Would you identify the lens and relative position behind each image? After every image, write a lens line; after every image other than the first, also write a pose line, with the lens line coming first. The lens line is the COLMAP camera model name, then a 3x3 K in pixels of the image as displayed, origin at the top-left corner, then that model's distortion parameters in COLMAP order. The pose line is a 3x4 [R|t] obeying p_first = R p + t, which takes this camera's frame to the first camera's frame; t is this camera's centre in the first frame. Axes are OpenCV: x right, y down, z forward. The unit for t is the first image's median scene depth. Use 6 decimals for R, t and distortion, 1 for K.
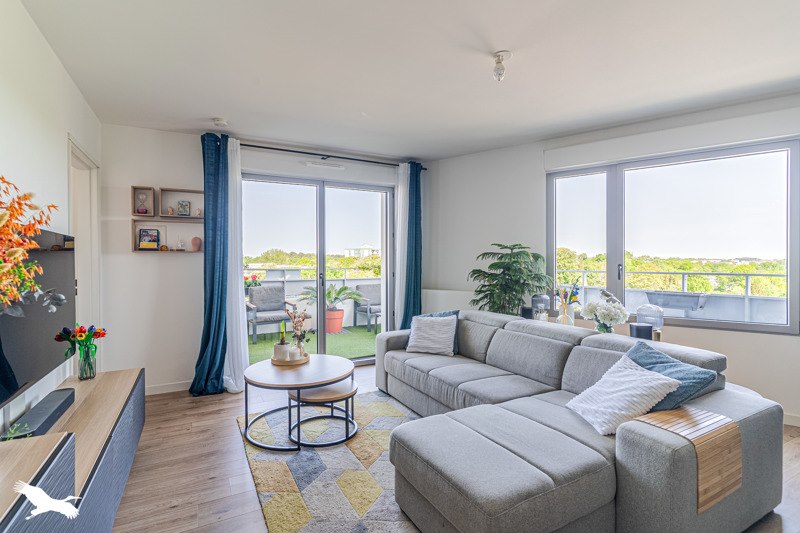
lens RADIAL K [[386.6, 0, 398.8], [0, 386.6, 261.2], [0, 0, 1]] dist [0.000642, -0.000627]
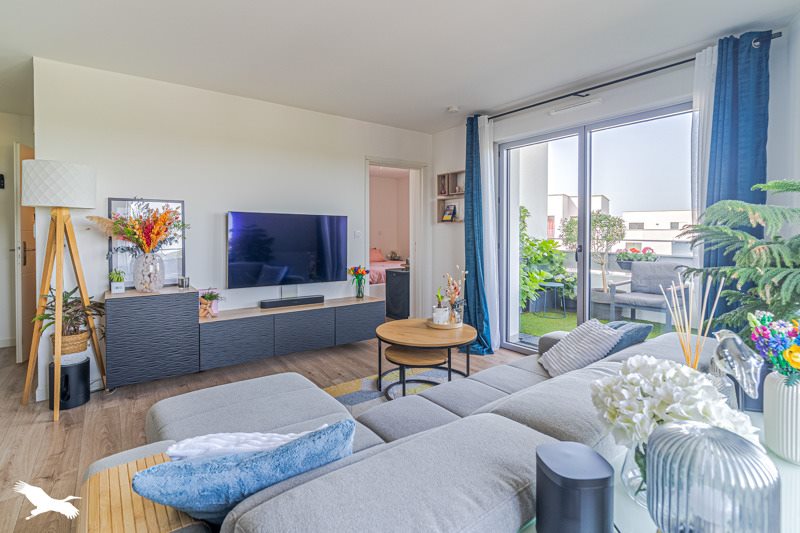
lens RADIAL K [[398.5, 0, 398.1], [0, 398.5, 238.5], [0, 0, 1]] dist [-0.000346, -0.000351]
pose [[0.136179, 0.021751, -0.990445, 0.643402], [0.001944, 0.999751, 0.022223, -0.000496], [0.990682, -0.004952, 0.136103, 0.613104]]
